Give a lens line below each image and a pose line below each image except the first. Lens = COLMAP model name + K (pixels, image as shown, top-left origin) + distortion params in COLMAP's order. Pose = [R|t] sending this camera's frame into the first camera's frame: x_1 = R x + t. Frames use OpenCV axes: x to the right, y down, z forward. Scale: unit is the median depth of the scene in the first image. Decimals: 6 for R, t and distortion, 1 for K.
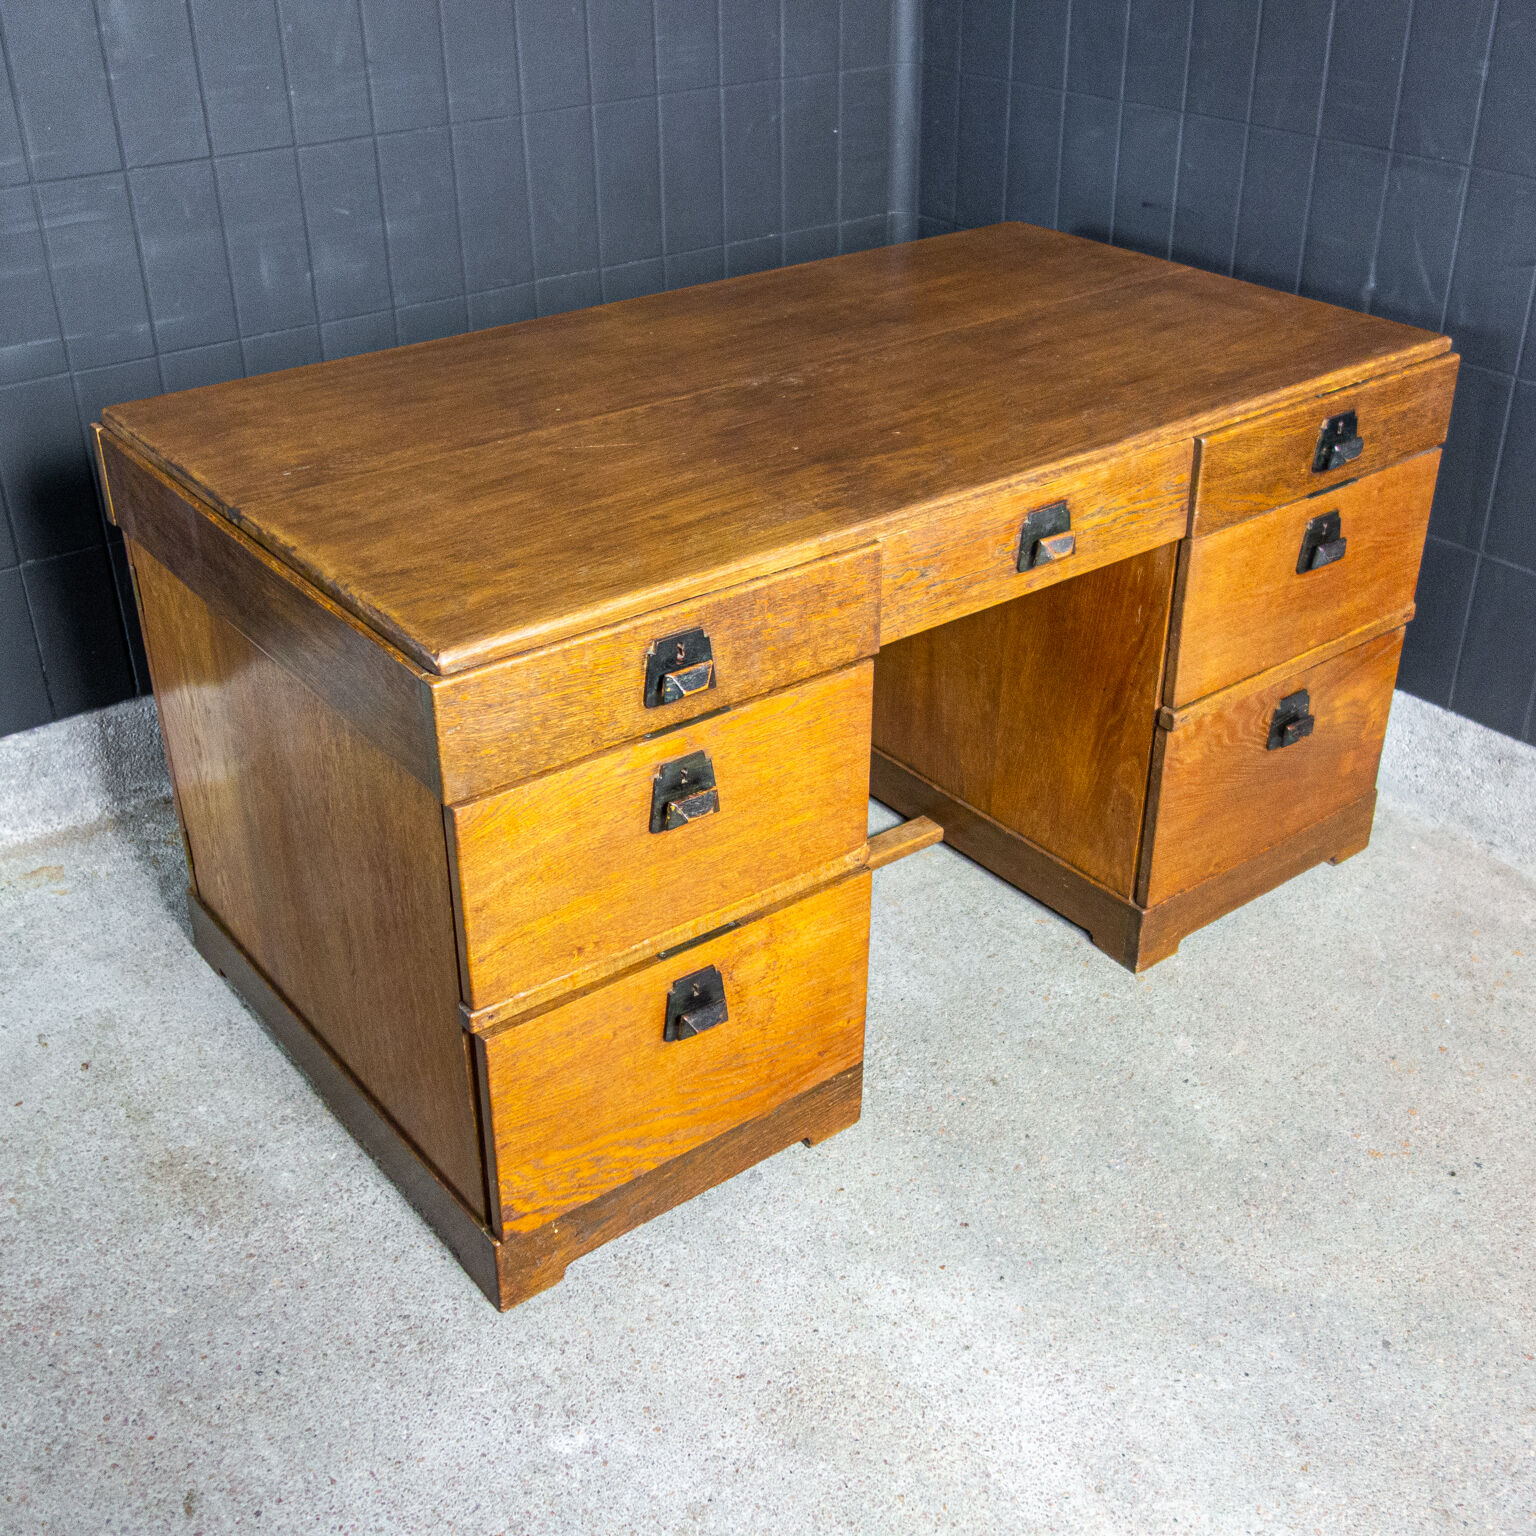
lens RADIAL K [[1812.0, 0, 772.3], [0, 1812.0, 772.2], [0, 0, 1]] dist [-0.020315, 0.000000]
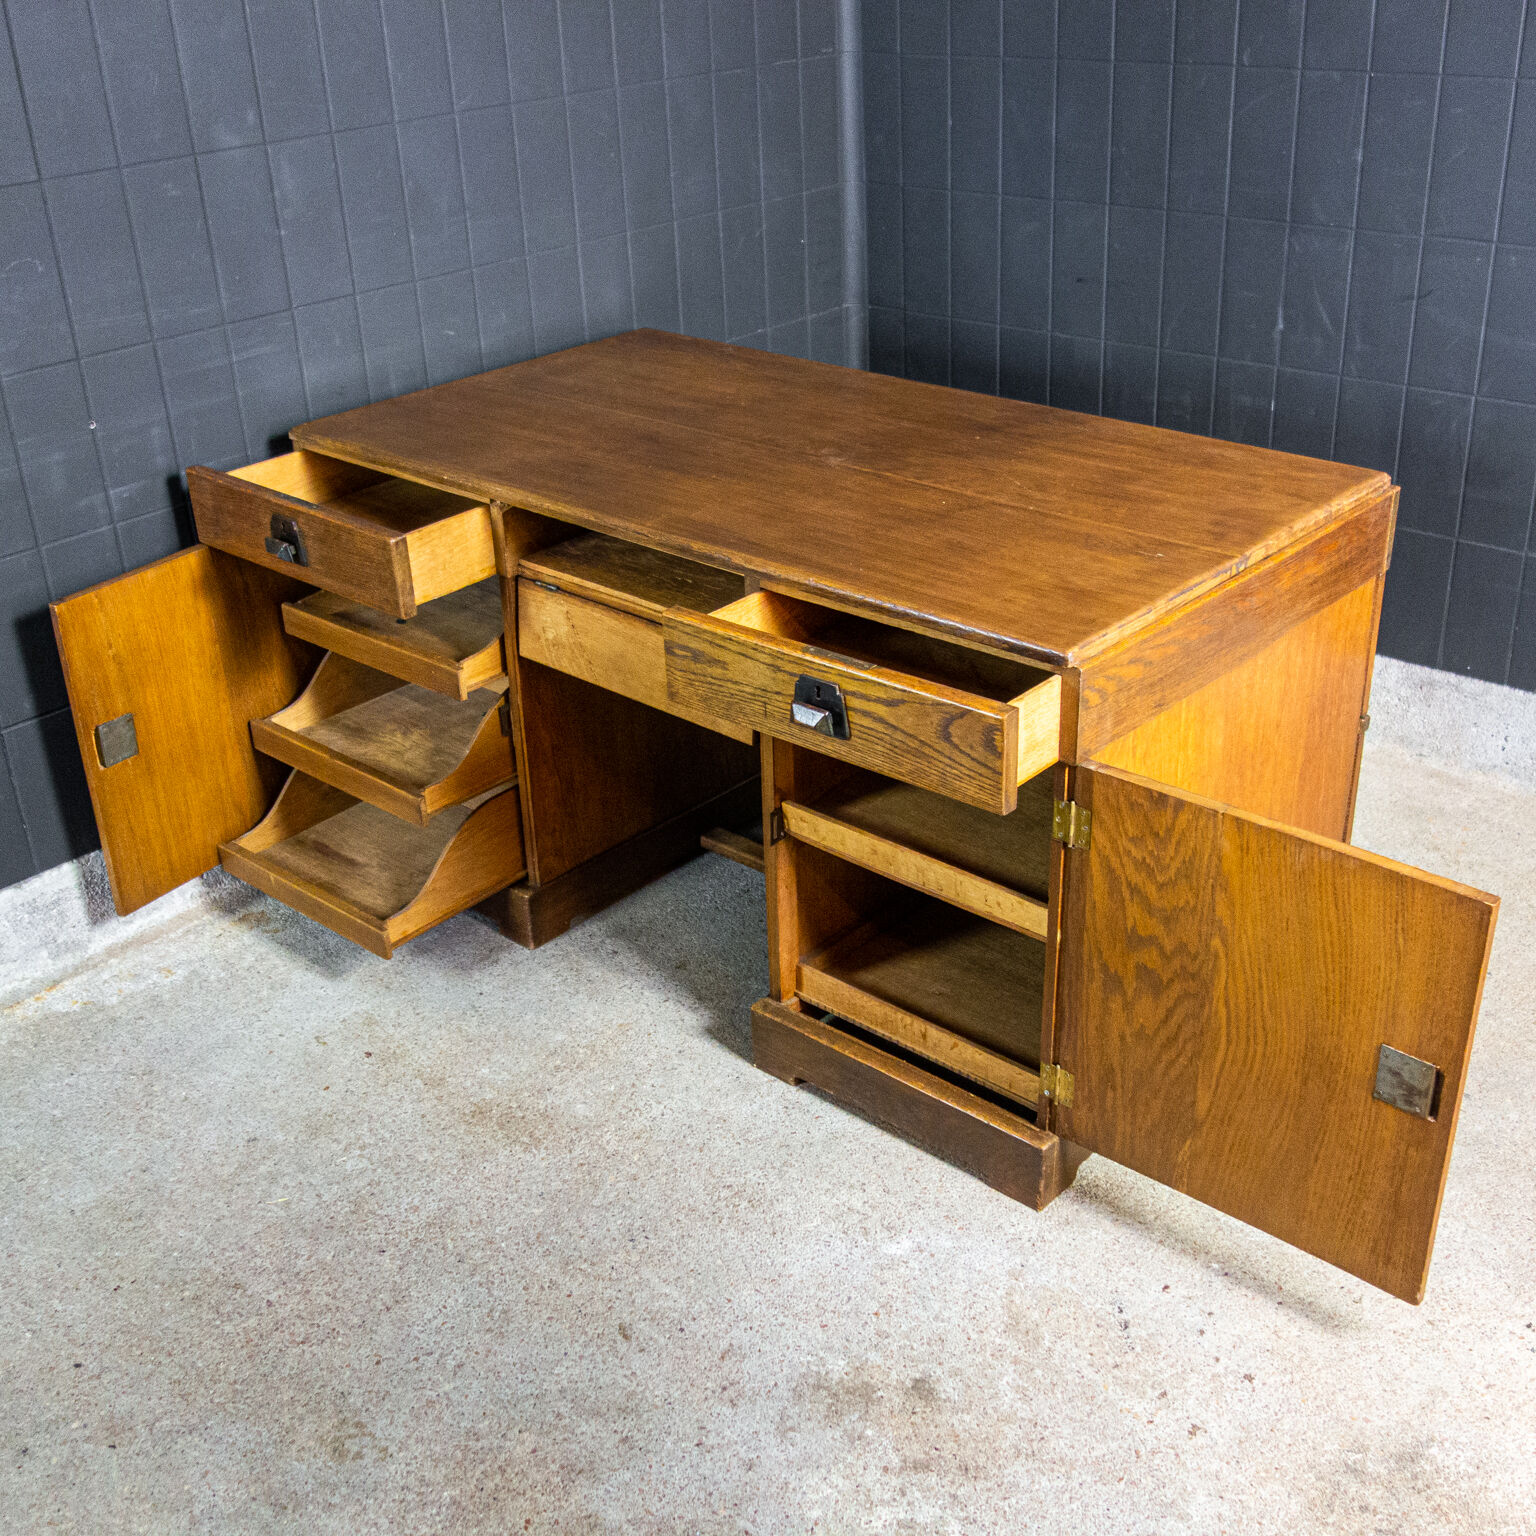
lens RADIAL K [[1812.0, 0, 768.2], [0, 1812.0, 773.5], [0, 0, 1]] dist [-0.020315, 0.000000]
pose [[0.983202, -0.111717, 0.144340, -0.310276], [0.120222, 0.991406, -0.051587, 0.083557], [-0.137337, 0.068074, 0.988182, -0.242124]]
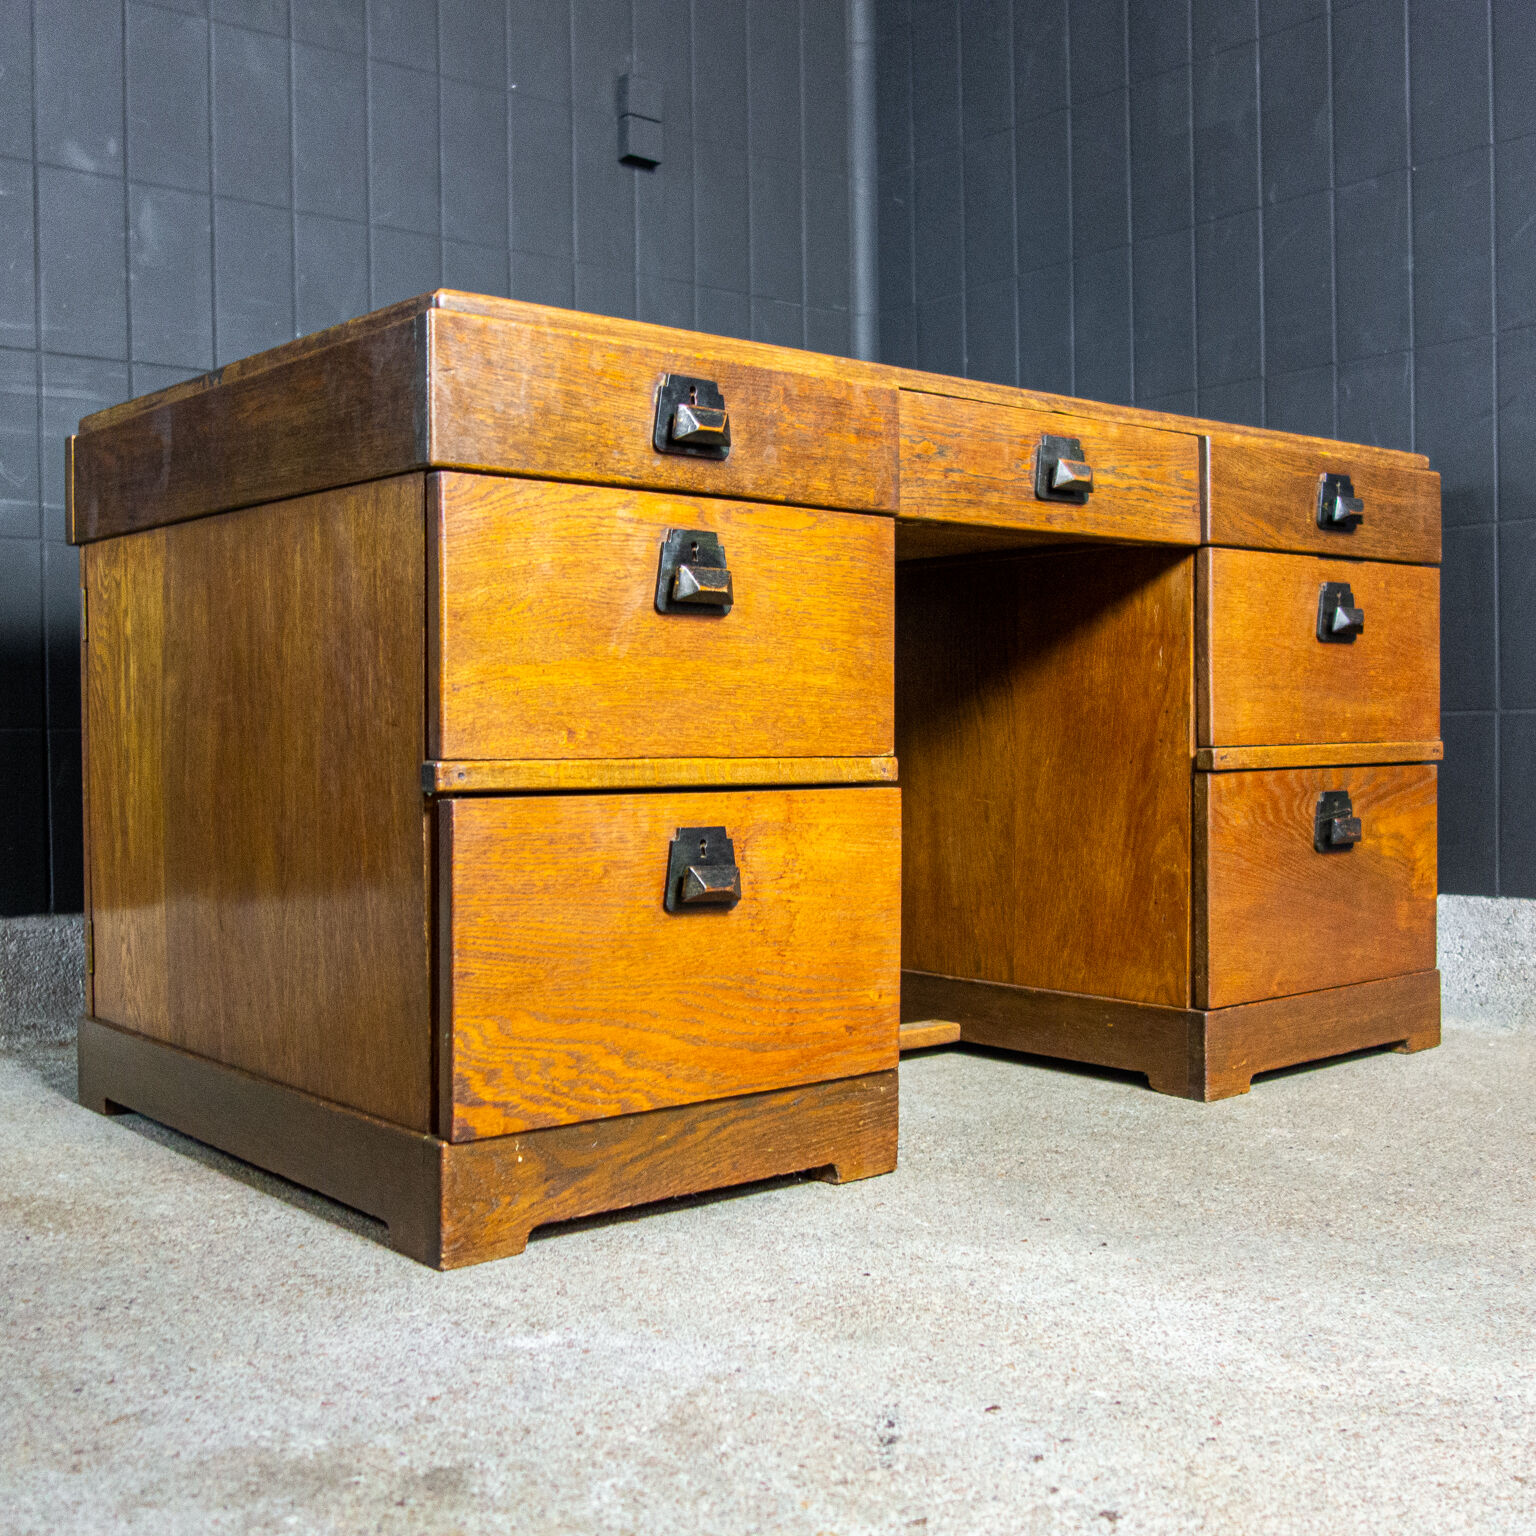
lens RADIAL K [[1812.0, 0, 769.8], [0, 1812.0, 773.9], [0, 0, 1]] dist [-0.020315, 0.000000]
pose [[0.999221, -0.005713, 0.039058, -0.041191], [0.023898, 0.875080, -0.483388, 0.462205], [-0.031418, 0.483944, 0.874535, 0.239226]]
